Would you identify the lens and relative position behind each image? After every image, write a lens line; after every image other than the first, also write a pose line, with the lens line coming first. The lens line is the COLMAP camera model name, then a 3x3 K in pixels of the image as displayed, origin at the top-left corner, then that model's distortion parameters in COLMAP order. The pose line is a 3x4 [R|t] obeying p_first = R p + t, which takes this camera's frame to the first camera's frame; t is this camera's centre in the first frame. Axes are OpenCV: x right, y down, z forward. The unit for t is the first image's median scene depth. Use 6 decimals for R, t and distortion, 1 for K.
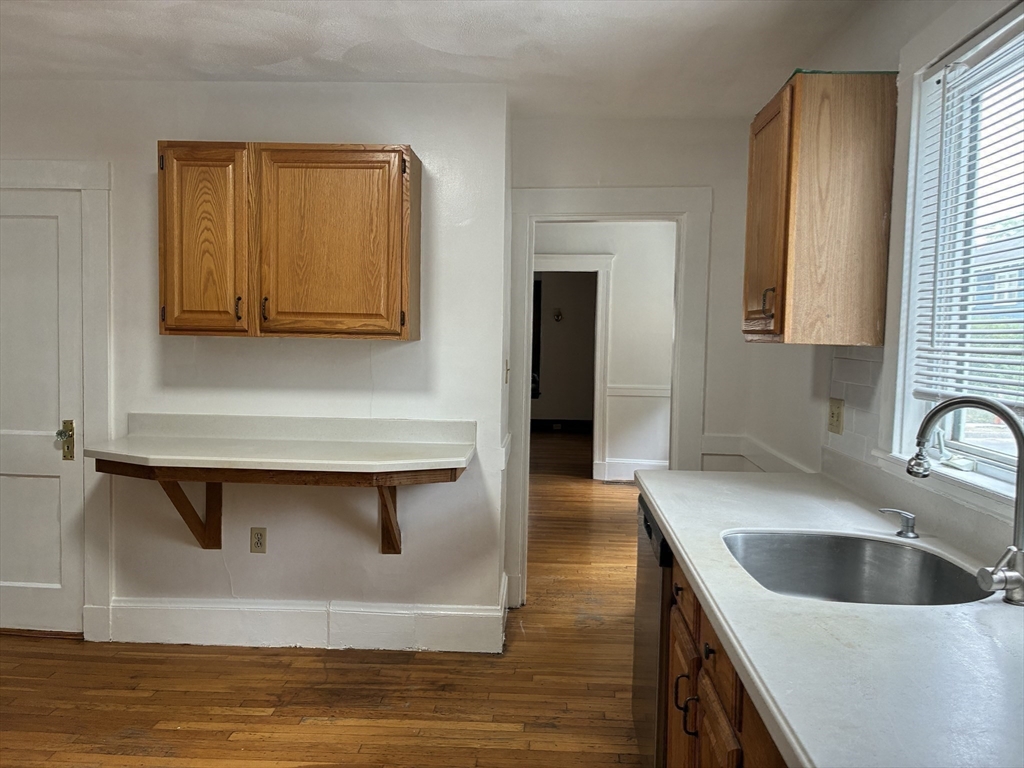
lens RADIAL K [[754.2, 0, 516.0], [0, 754.2, 361.9], [0, 0, 1]] dist [0.072220, -0.096066]
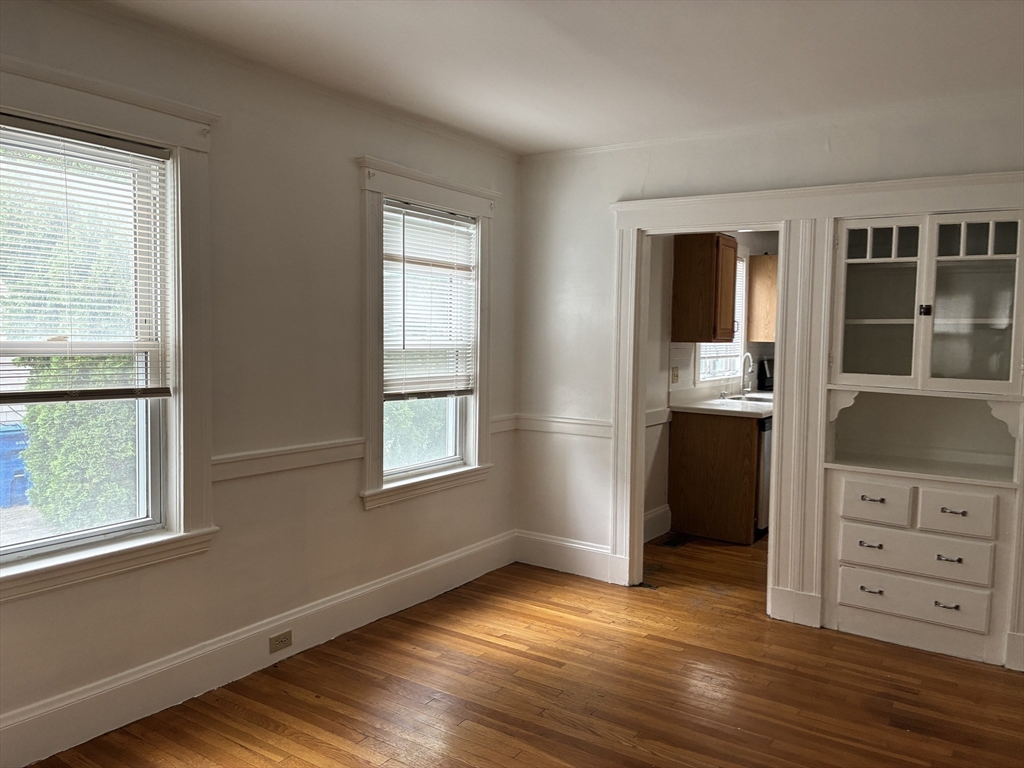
lens RADIAL K [[775.4, 0, 516.4], [0, 775.4, 379.4], [0, 0, 1]] dist [0.068211, -0.087247]
pose [[-0.858860, -0.061283, 0.508531, -0.284798], [-0.012708, 0.995061, 0.098453, -0.115131], [-0.512052, 0.078095, -0.855397, 2.786369]]
